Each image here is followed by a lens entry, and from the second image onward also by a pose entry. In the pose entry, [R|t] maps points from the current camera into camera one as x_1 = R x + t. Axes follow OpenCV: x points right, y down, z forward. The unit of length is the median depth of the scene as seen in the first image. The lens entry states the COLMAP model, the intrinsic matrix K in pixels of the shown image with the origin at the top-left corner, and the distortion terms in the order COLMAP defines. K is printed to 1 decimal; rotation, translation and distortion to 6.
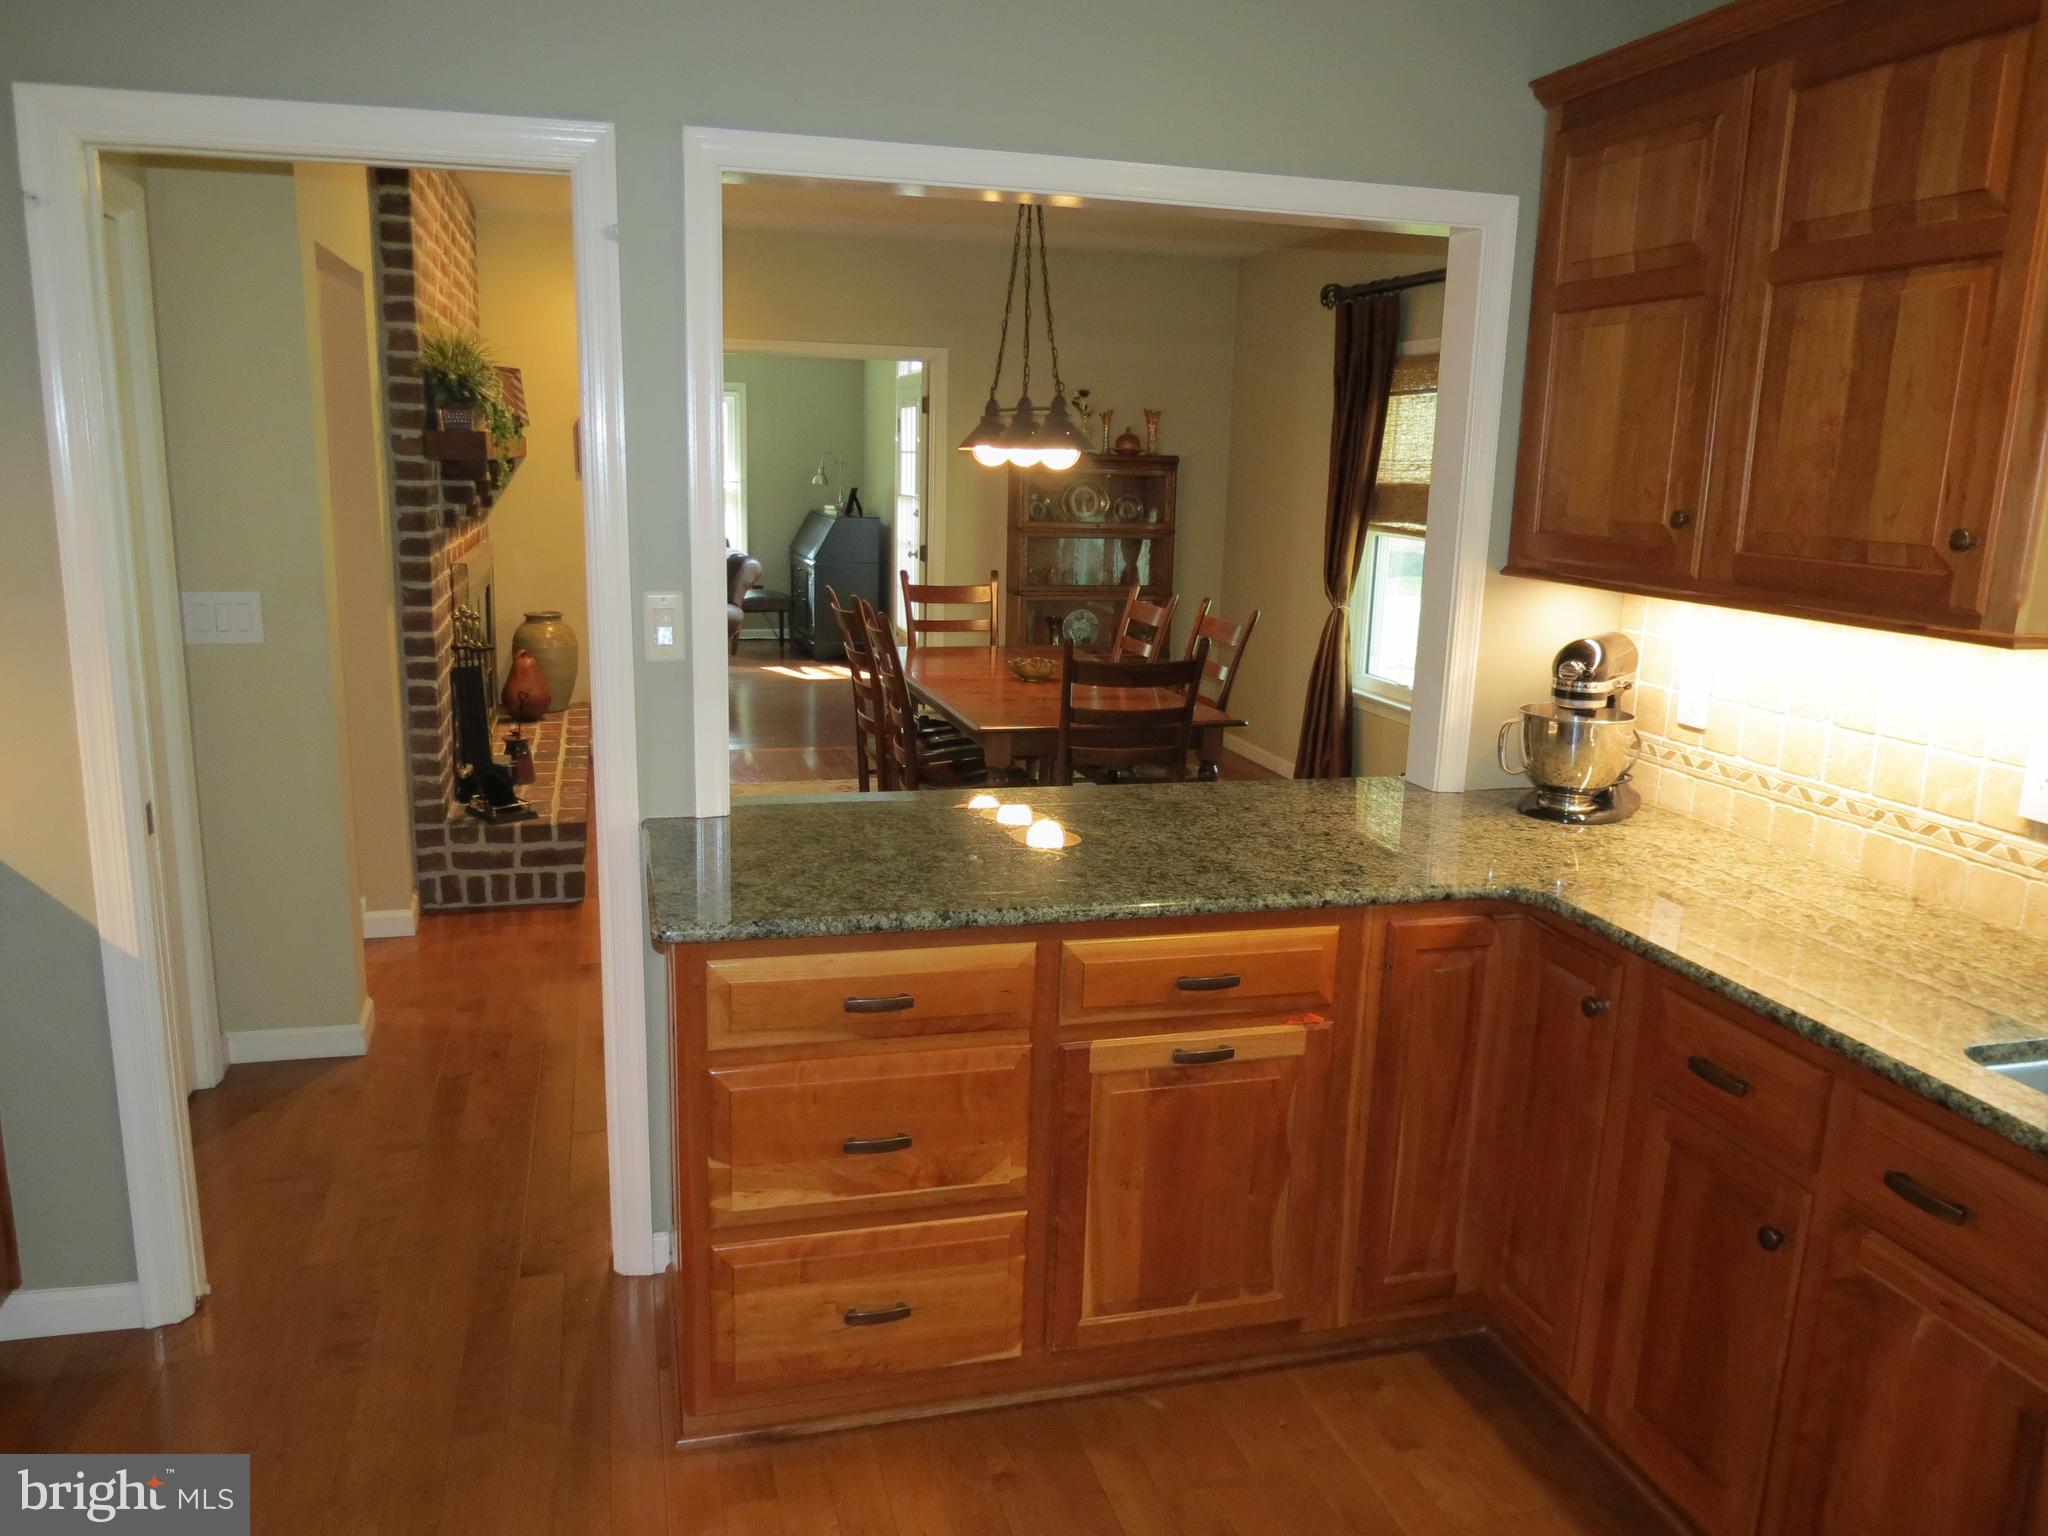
lens RADIAL K [[1479.8, 0, 1024.0], [0, 1479.8, 768.0], [0, 0, 1]] dist [-0.025473, 0.003646]
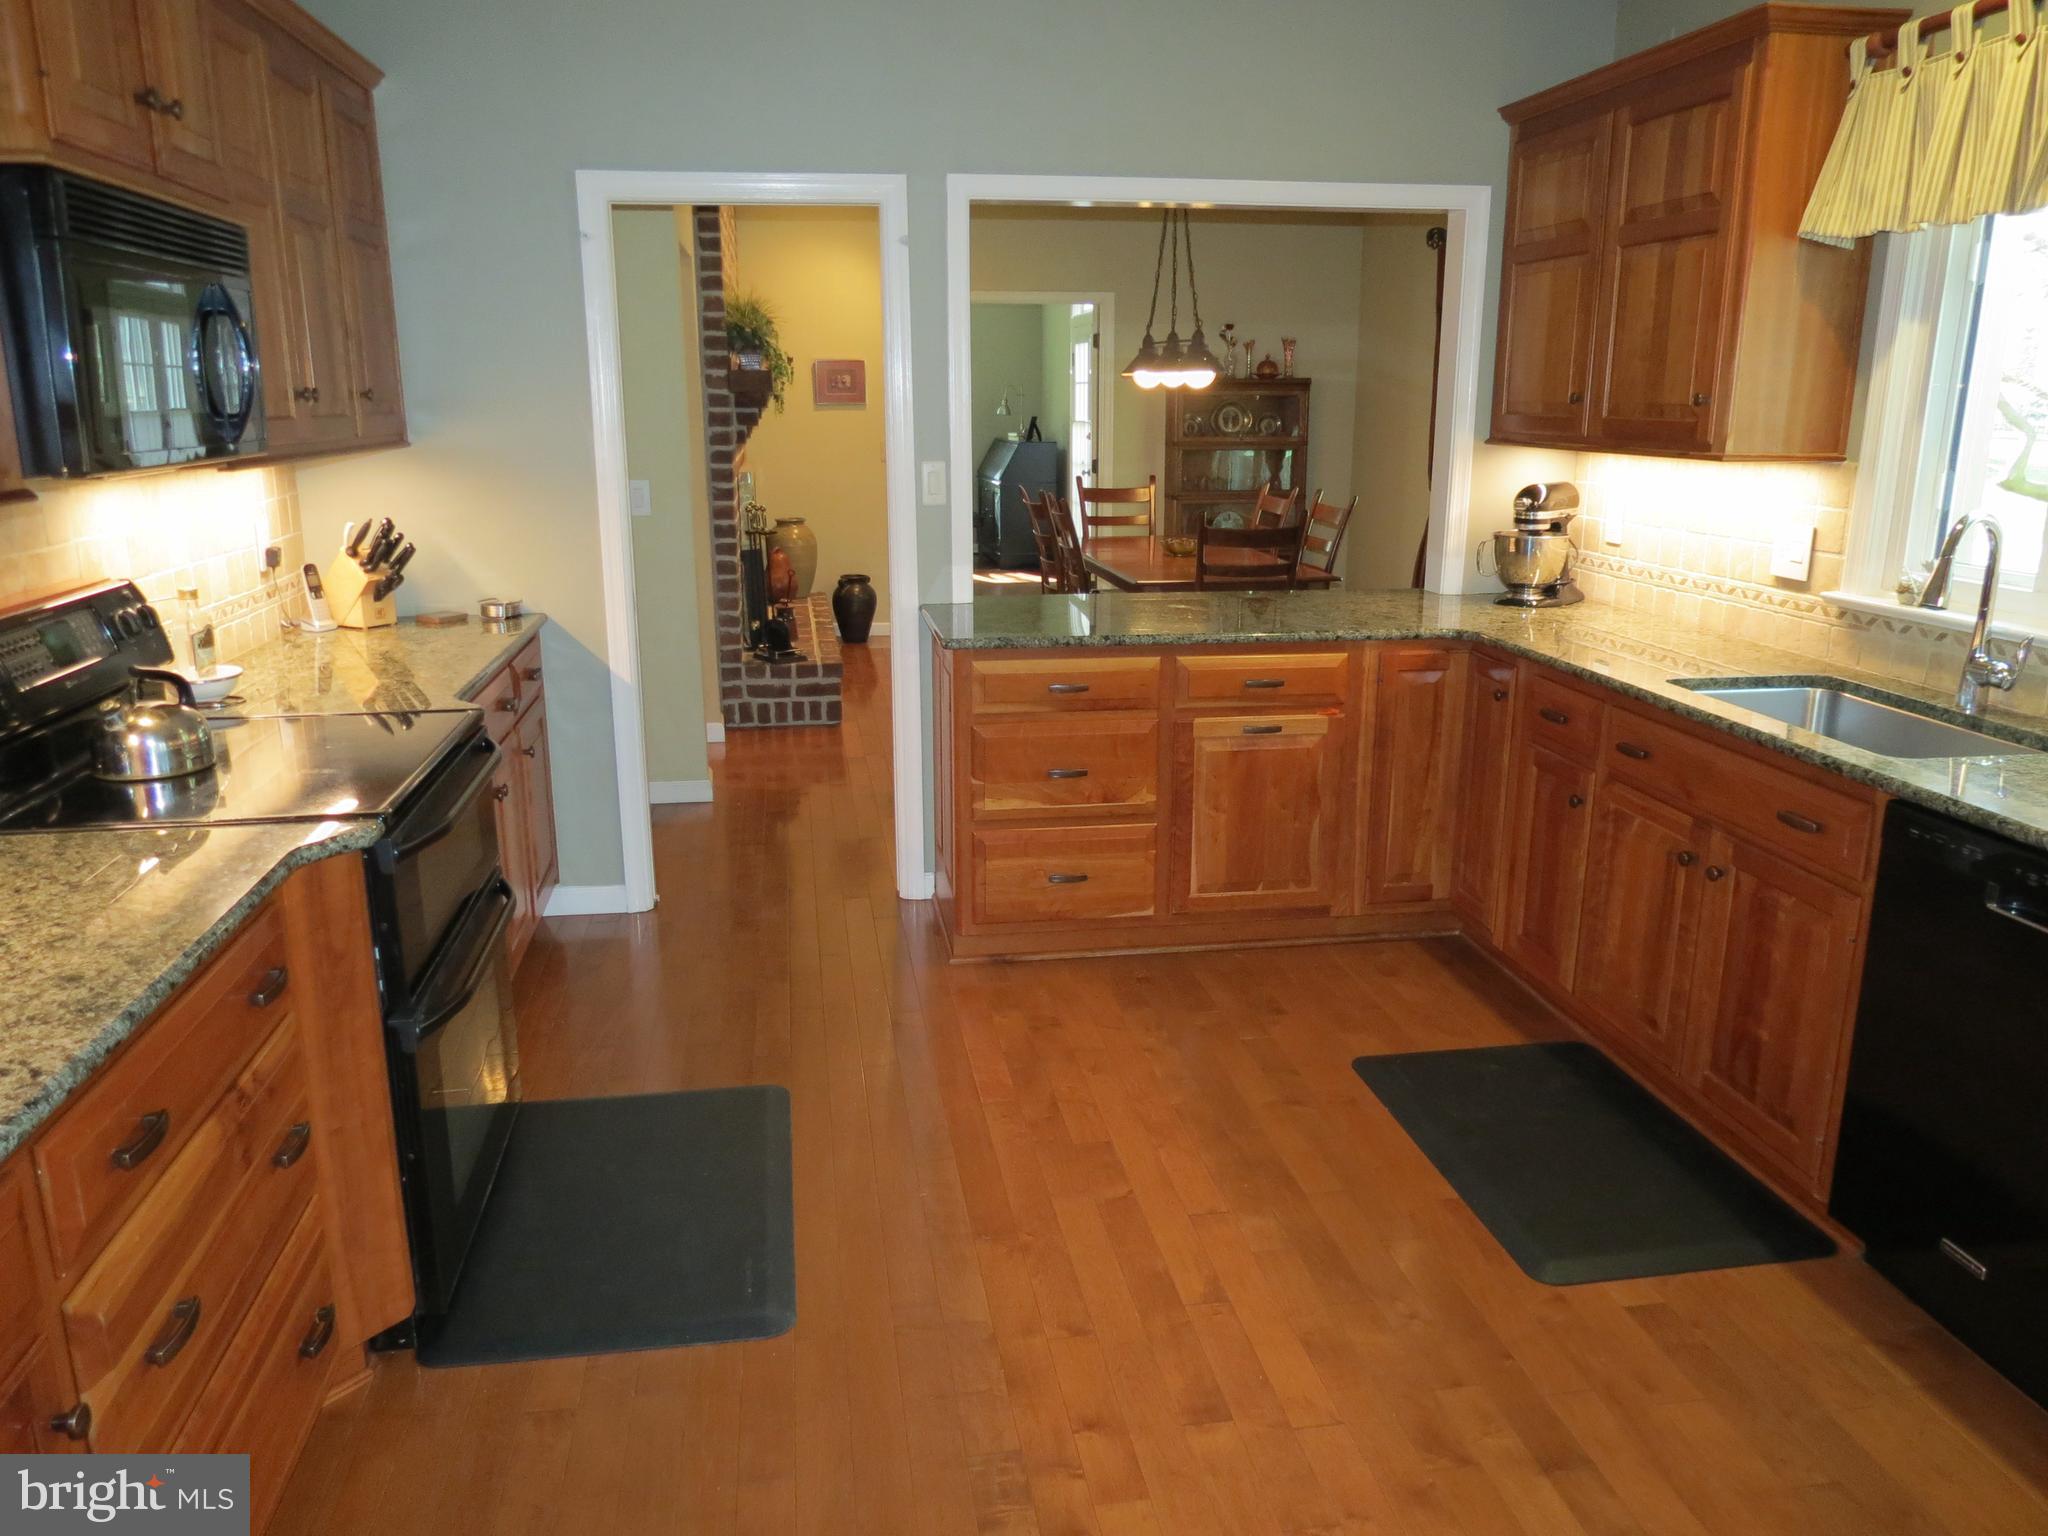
lens RADIAL K [[1496.1, 0, 1024.0], [0, 1496.1, 768.0], [0, 0, 1]] dist [-0.016645, 0.003823]
pose [[0.993302, 0.000814, -0.115546, 0.040526], [0.003537, 0.999292, 0.037444, 0.144407], [0.115495, -0.037602, 0.992596, -0.584240]]
